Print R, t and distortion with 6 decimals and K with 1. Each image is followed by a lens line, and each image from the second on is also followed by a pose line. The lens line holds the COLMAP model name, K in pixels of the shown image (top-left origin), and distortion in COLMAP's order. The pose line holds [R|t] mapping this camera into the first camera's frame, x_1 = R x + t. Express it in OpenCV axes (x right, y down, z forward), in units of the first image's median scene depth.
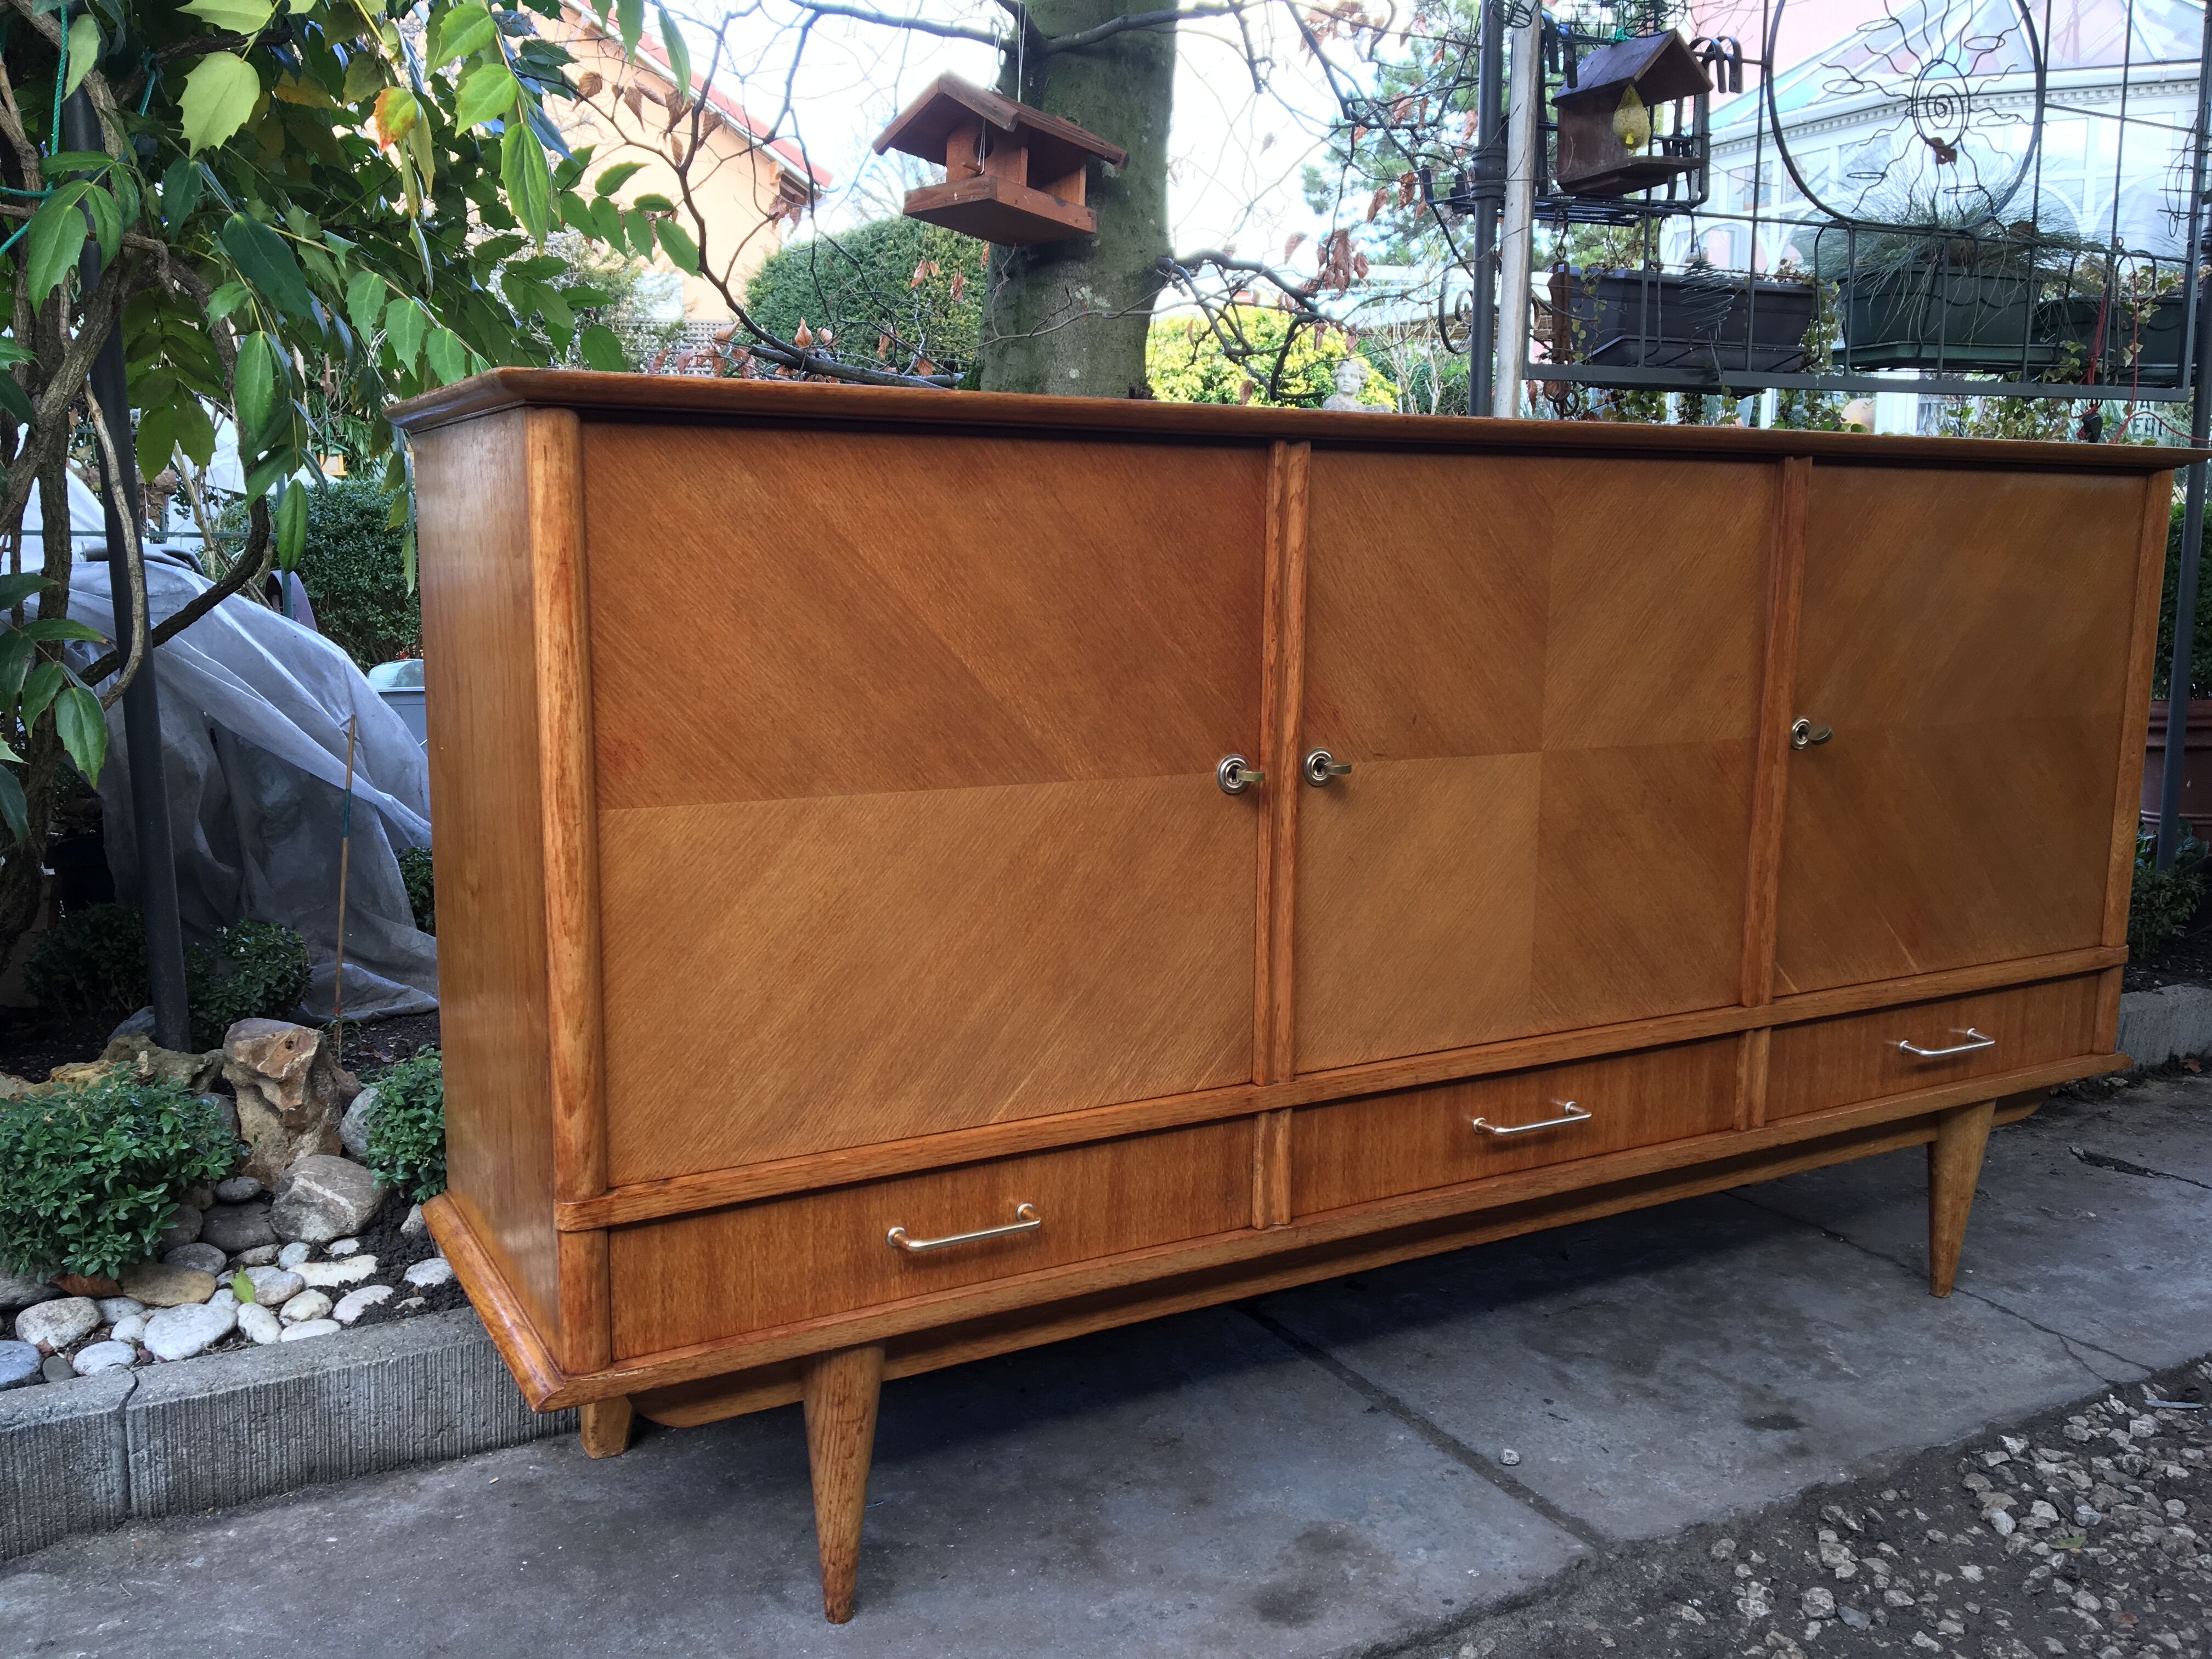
lens RADIAL K [[1853.4, 0, 1110.3], [0, 1853.4, 828.9], [0, 0, 1]] dist [0.078849, -0.104536]
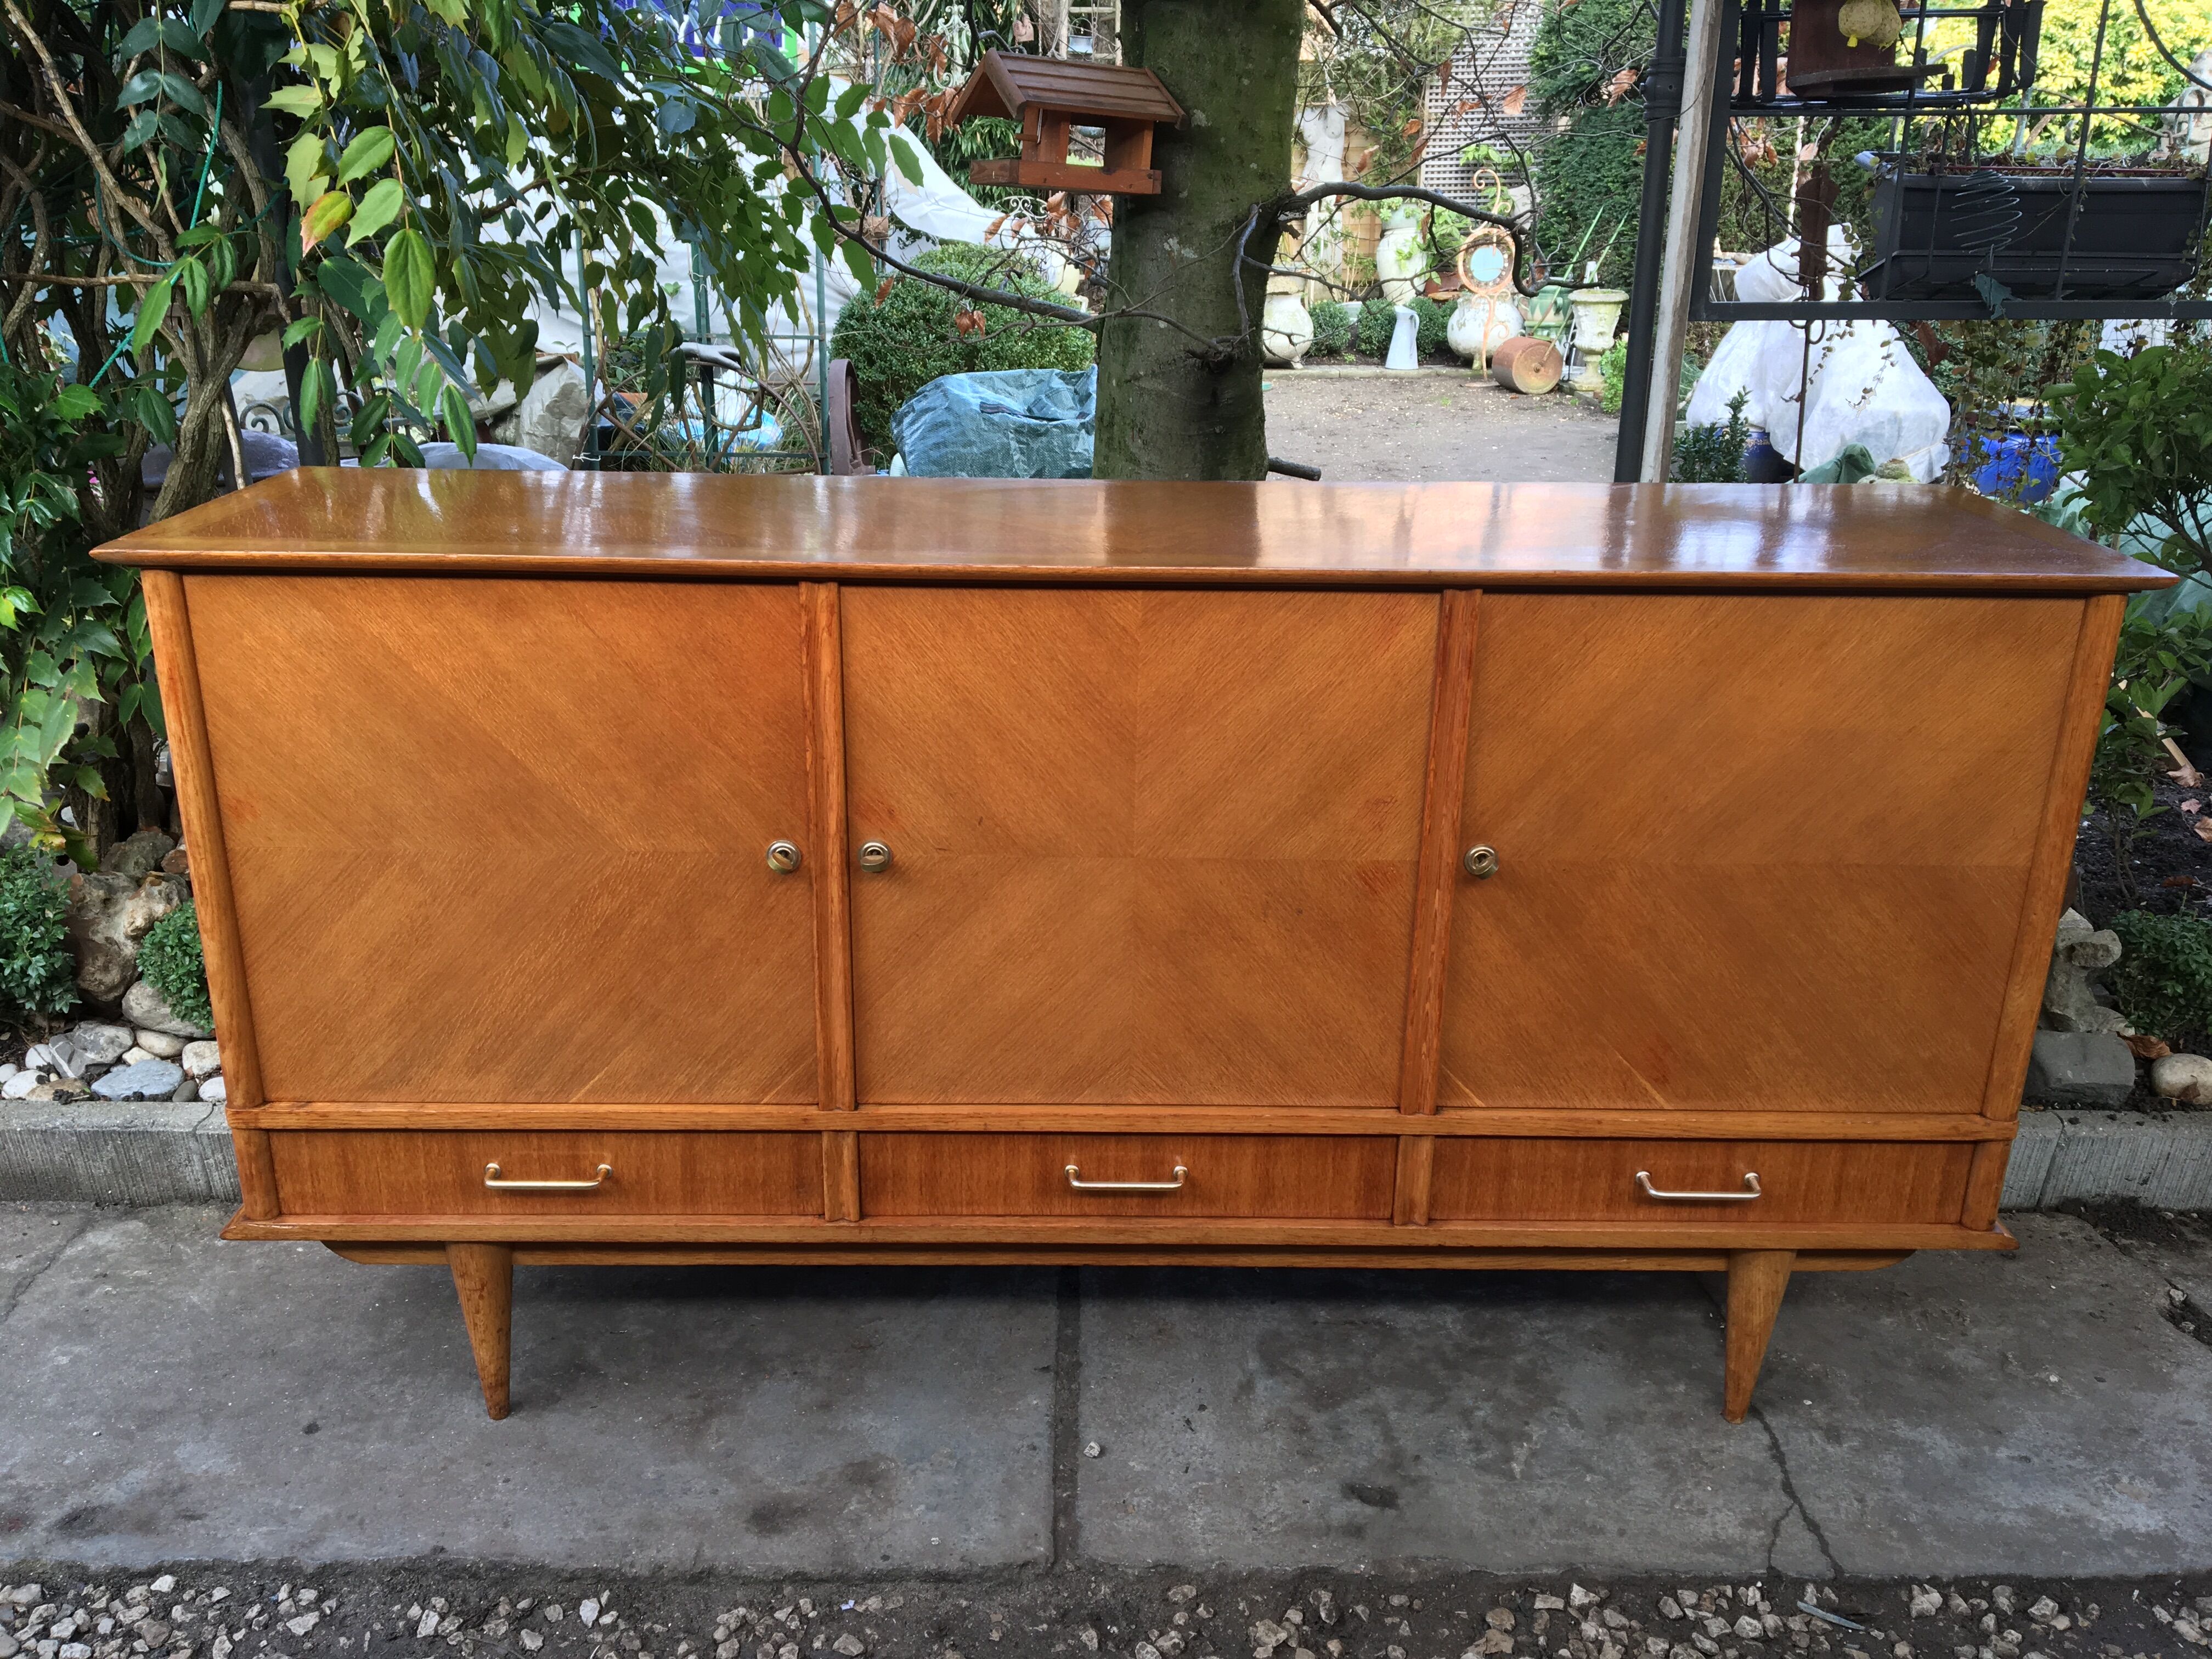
lens RADIAL K [[1853.4, 0, 1107.8], [0, 1853.4, 829.1], [0, 0, 1]] dist [0.078849, -0.104536]
pose [[0.876186, 0.170662, -0.450747, 0.703120], [-0.082604, 0.974546, 0.208414, -0.280265], [0.474842, -0.145376, 0.867981, 0.085005]]
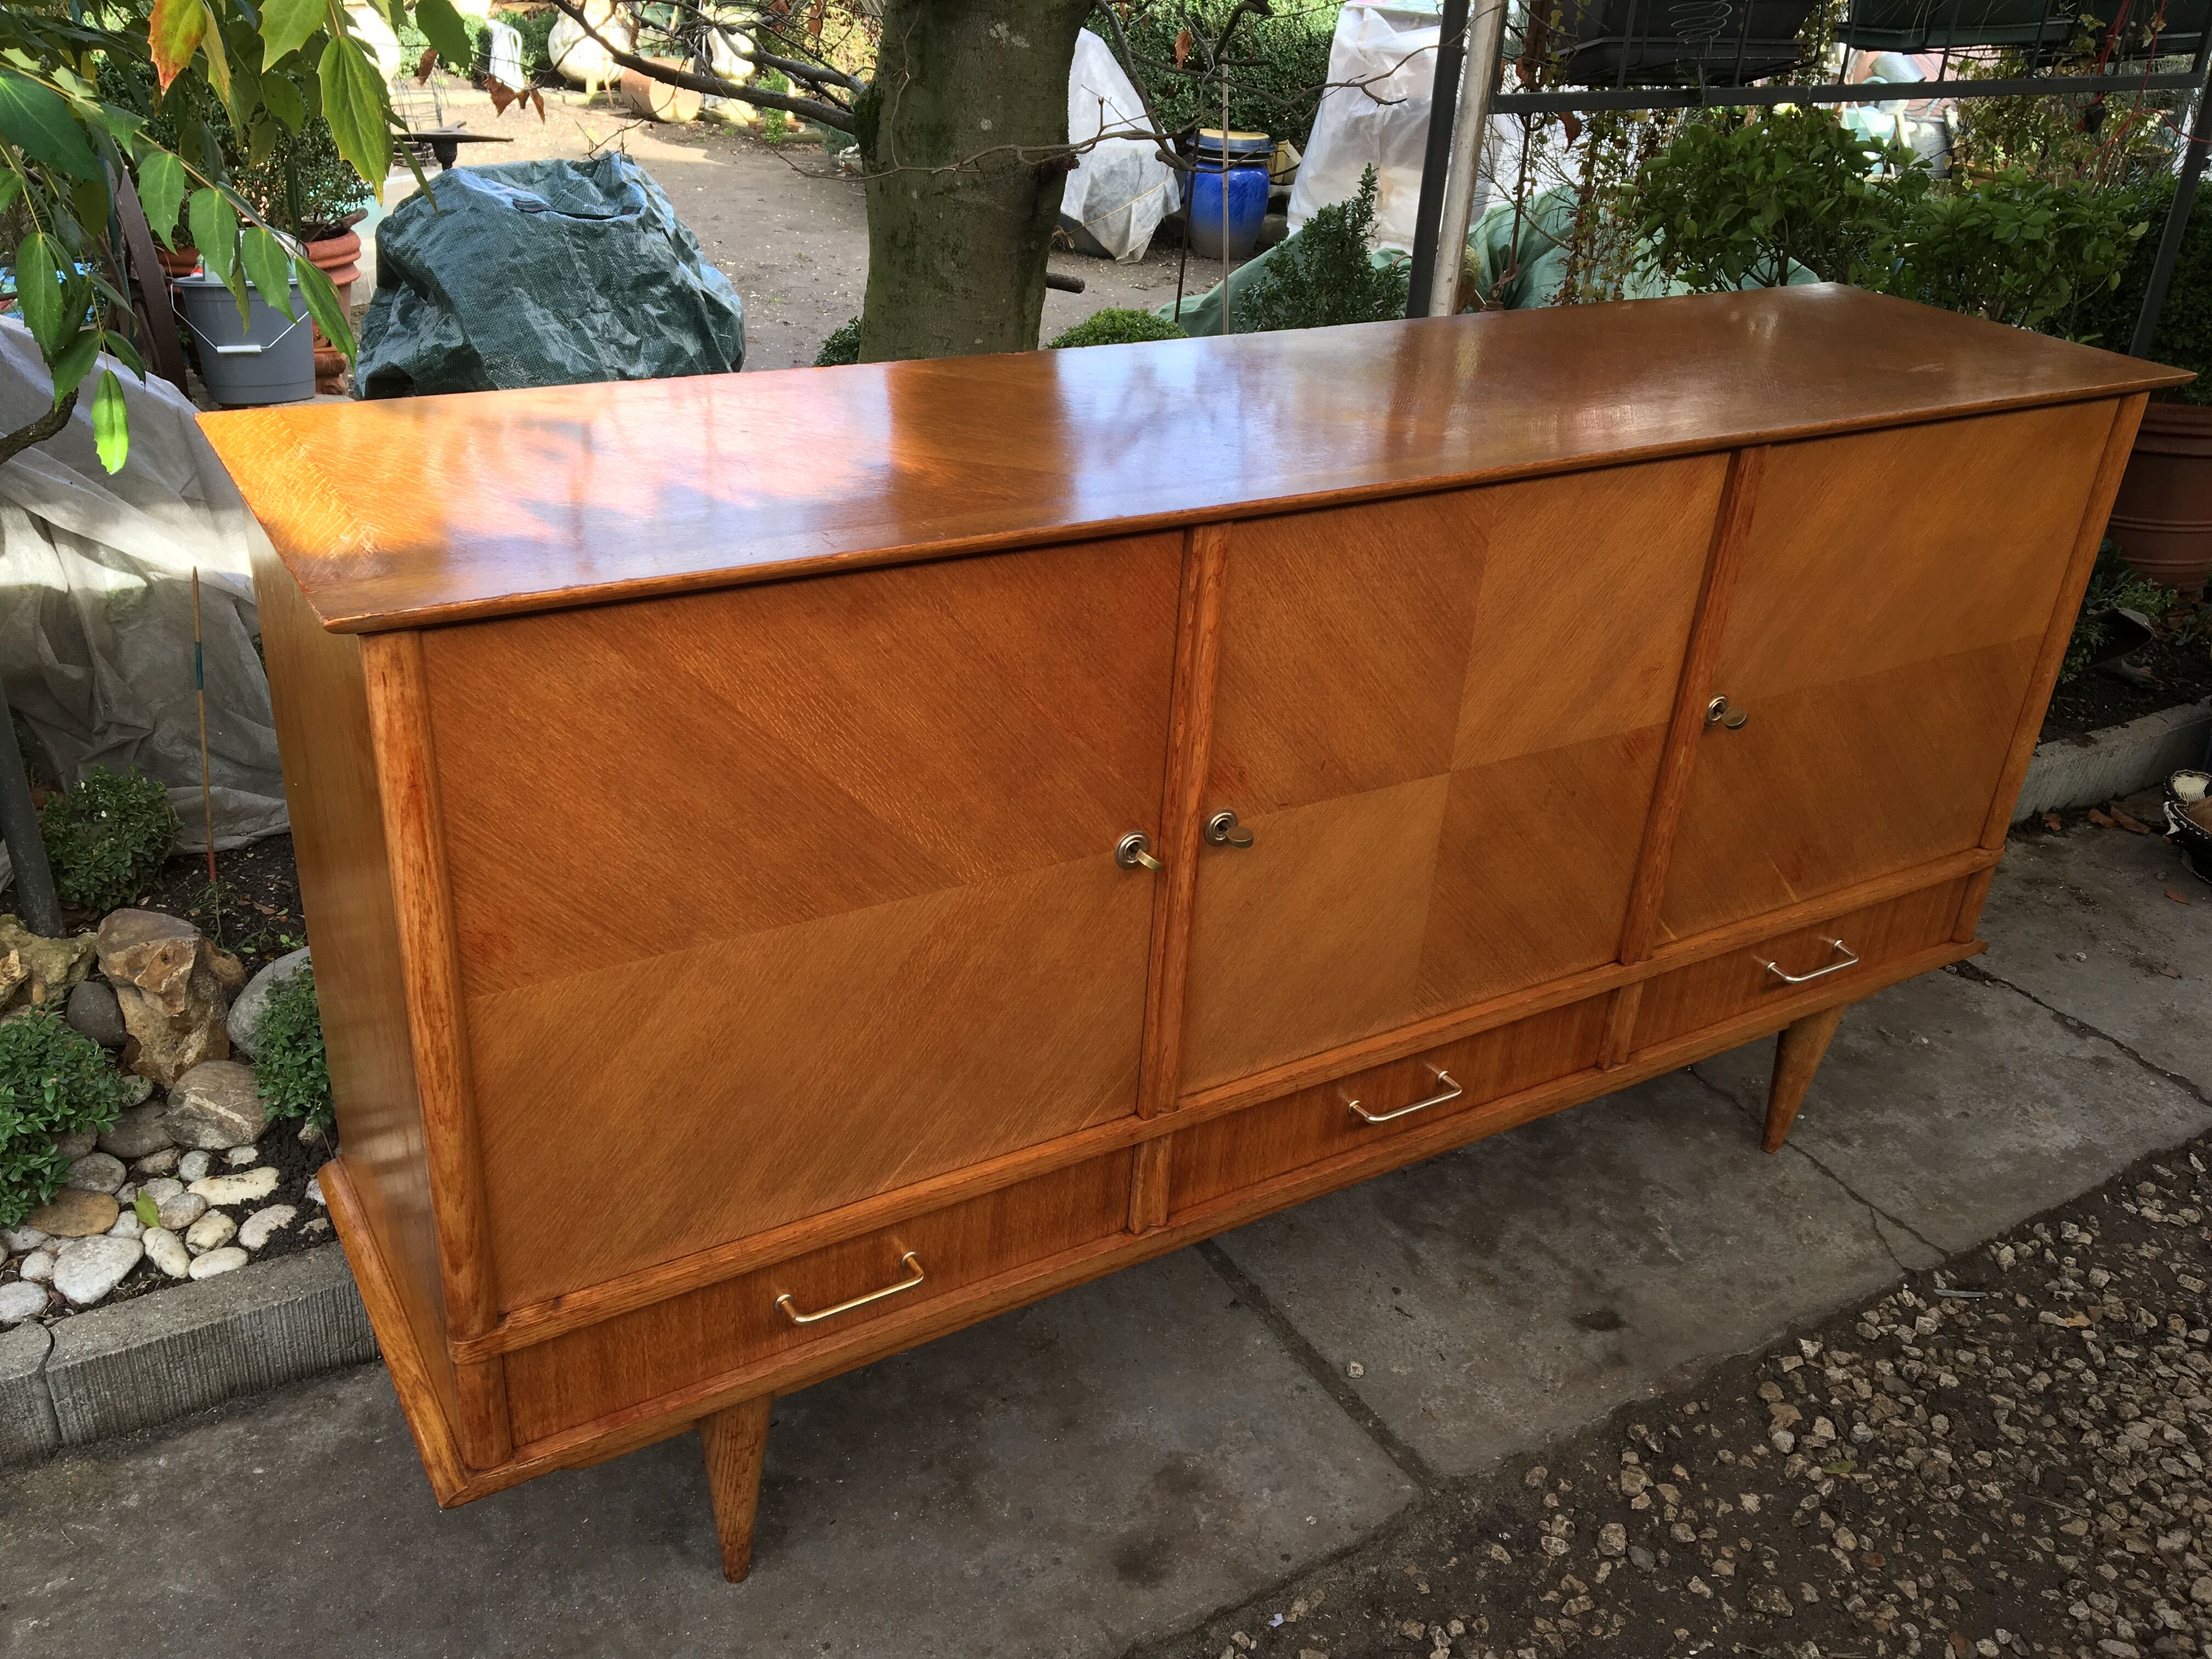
lens RADIAL K [[1853.4, 0, 1109.4], [0, 1853.4, 829.4], [0, 0, 1]] dist [0.078849, -0.104536]
pose [[0.998073, 0.029939, 0.054352, 0.001183], [-0.045523, 0.948505, 0.313474, -0.316659], [-0.042168, -0.315344, 0.948040, 0.075233]]
